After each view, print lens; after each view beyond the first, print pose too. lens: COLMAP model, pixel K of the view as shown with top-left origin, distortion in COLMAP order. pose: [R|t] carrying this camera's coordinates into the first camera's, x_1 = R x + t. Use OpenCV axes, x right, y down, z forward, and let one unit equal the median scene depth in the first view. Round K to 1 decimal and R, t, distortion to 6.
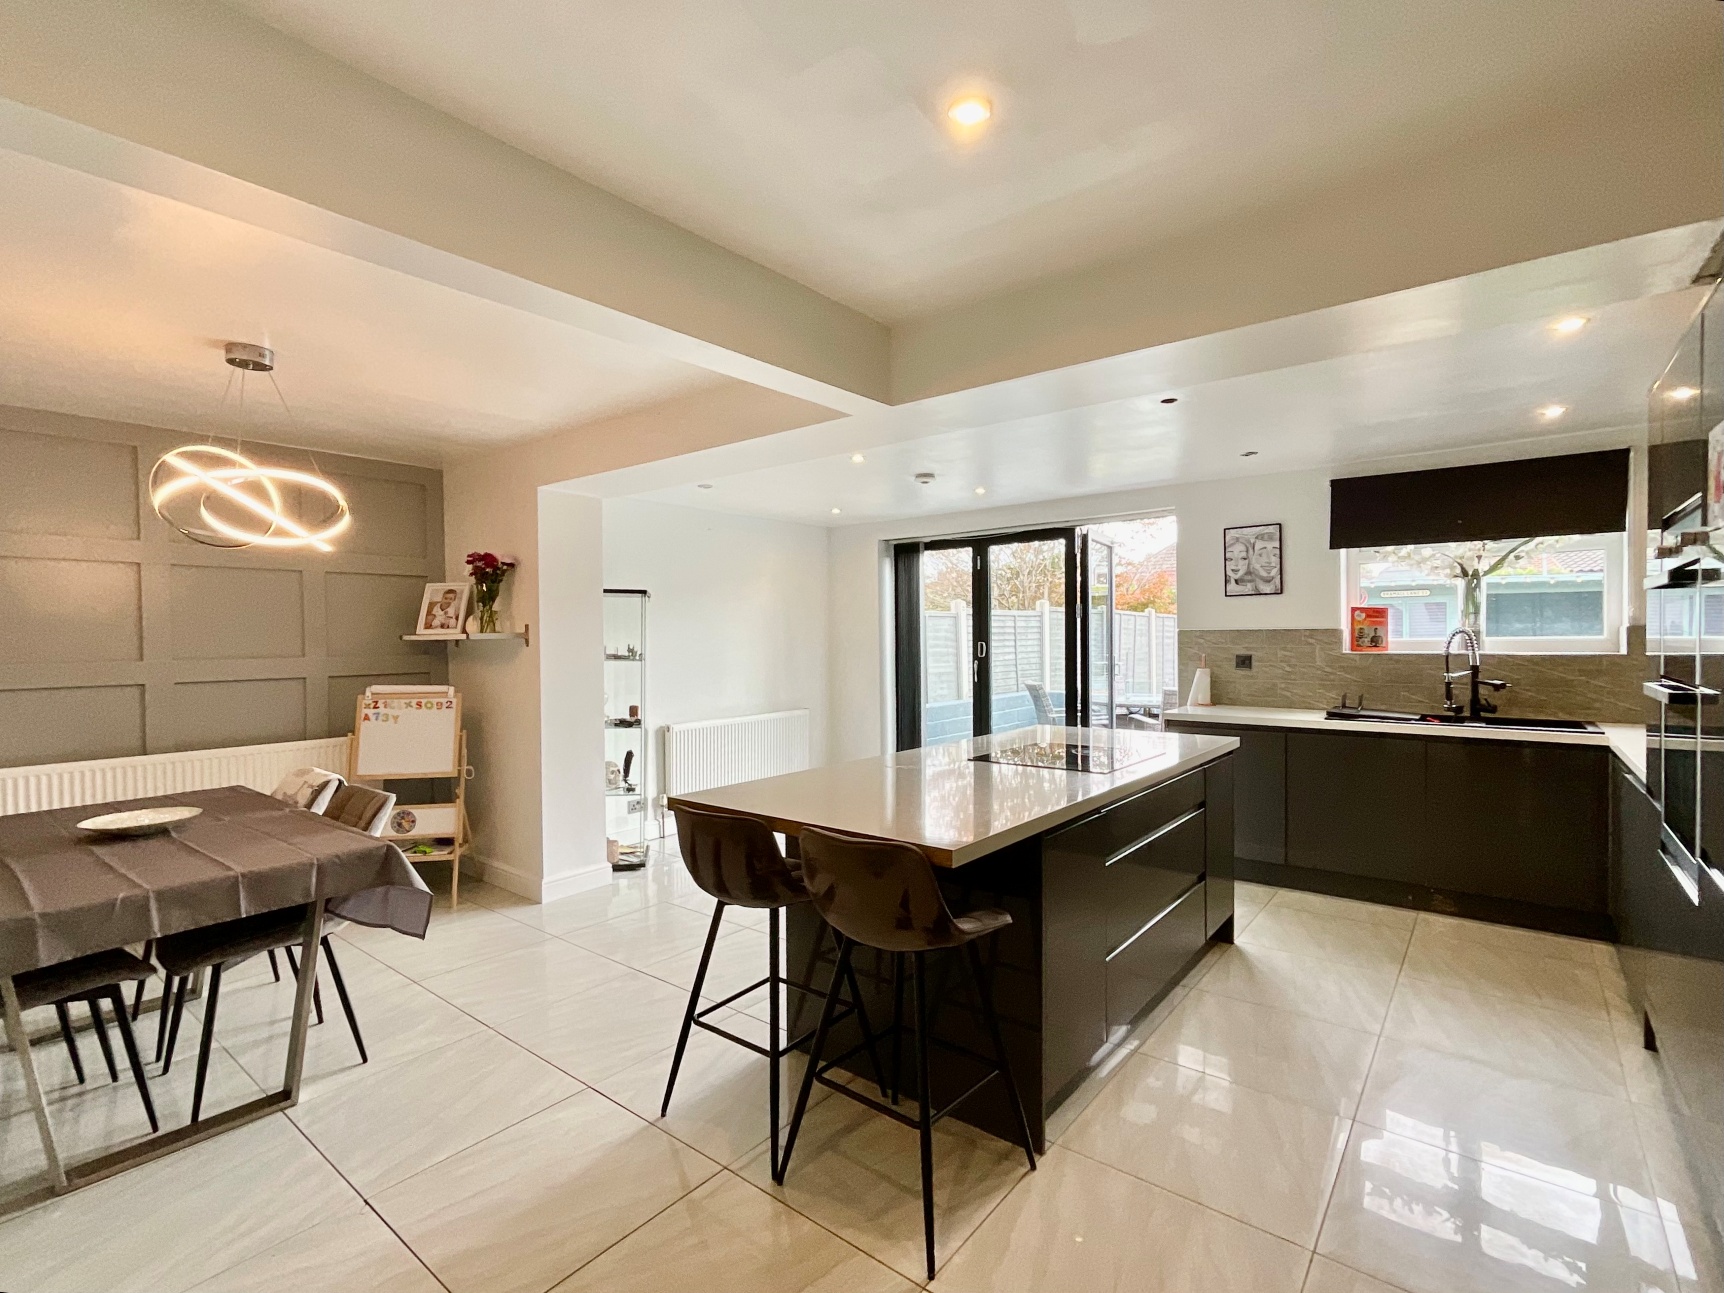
lens RADIAL K [[747.6, 0, 858.7], [0, 747.6, 648.1], [0, 0, 1]] dist [-0.000136, 0.000447]
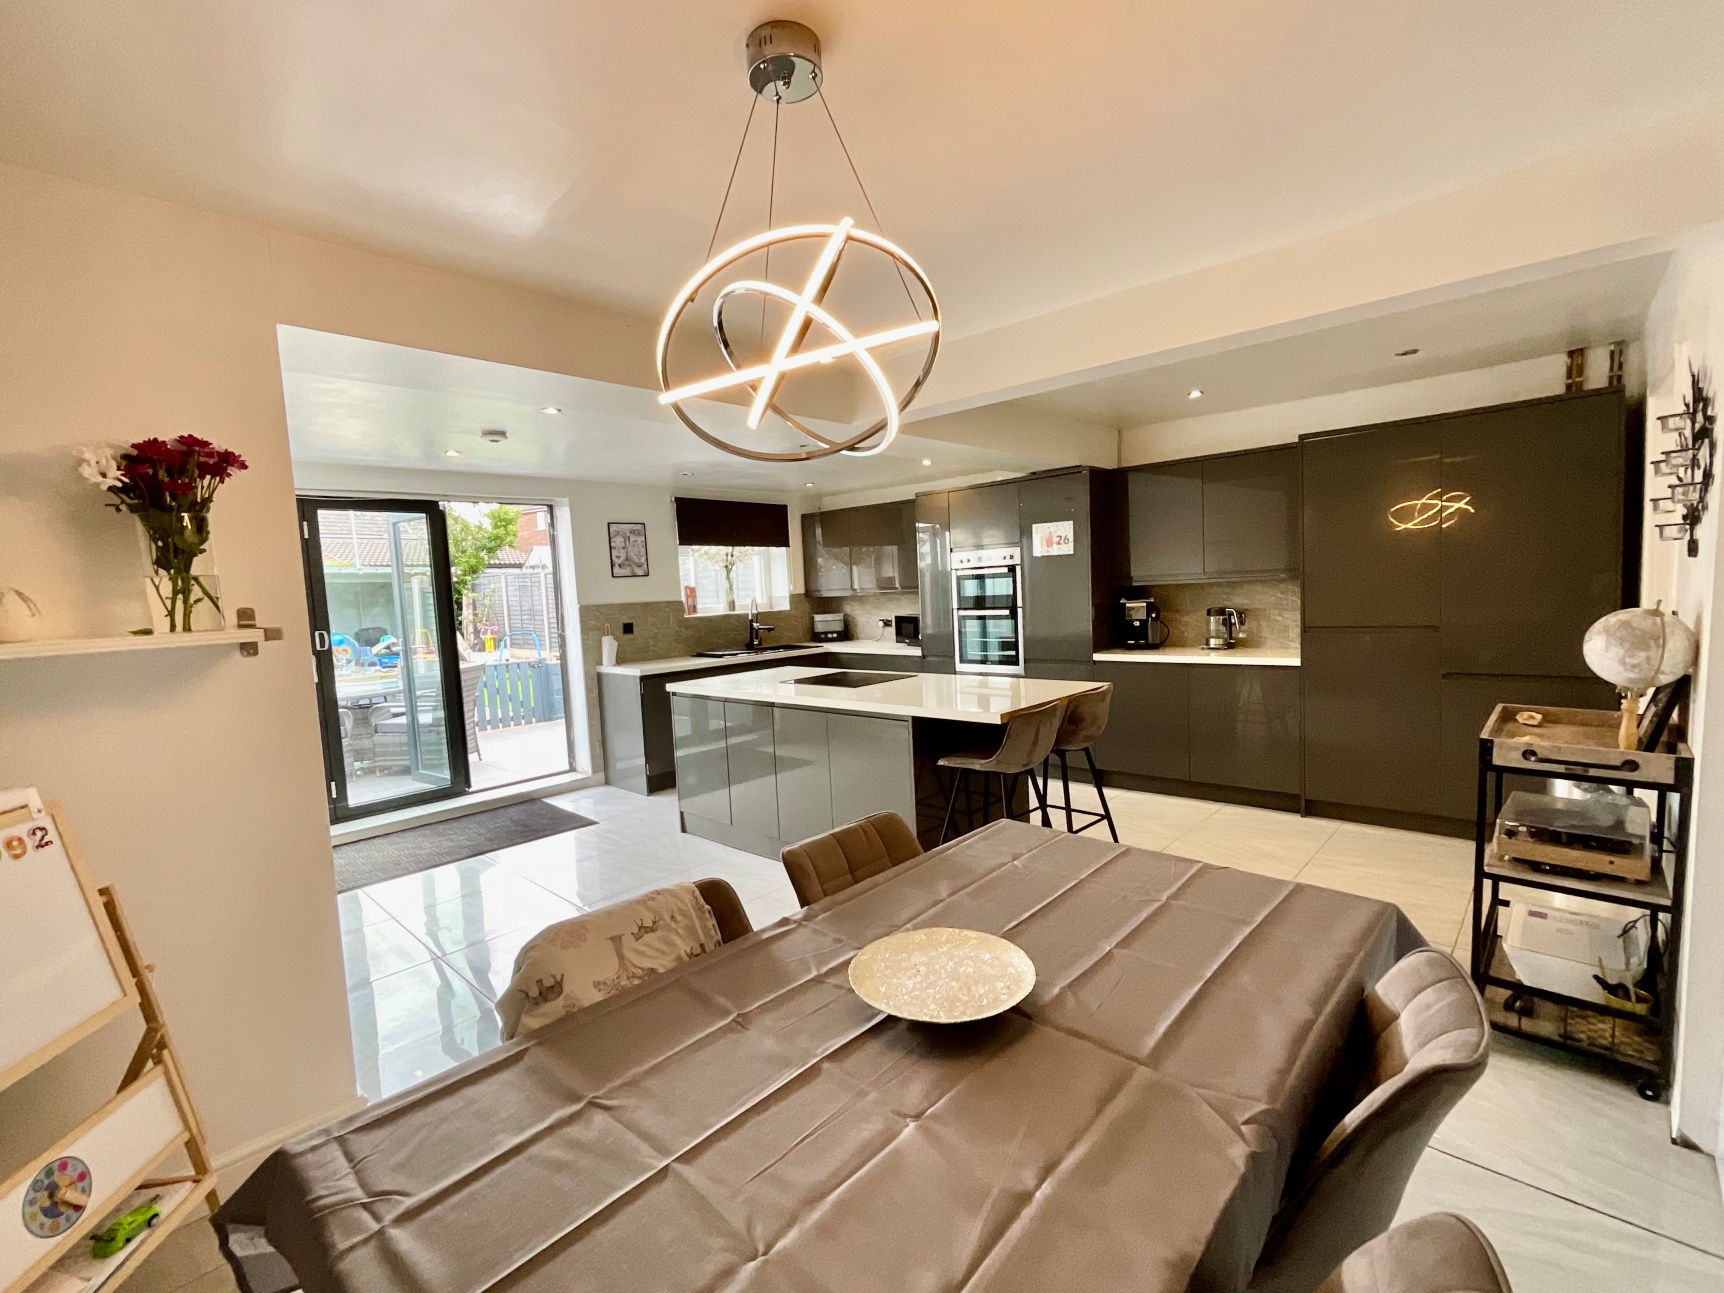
lens RADIAL K [[747.6, 0, 858.7], [0, 747.6, 648.1], [0, 0, 1]] dist [-0.000136, 0.000447]
pose [[0.089238, -0.075425, 0.993150, -0.738828], [0.067080, 0.995320, 0.069562, -0.010827], [-0.993749, 0.060413, 0.093880, 0.491928]]
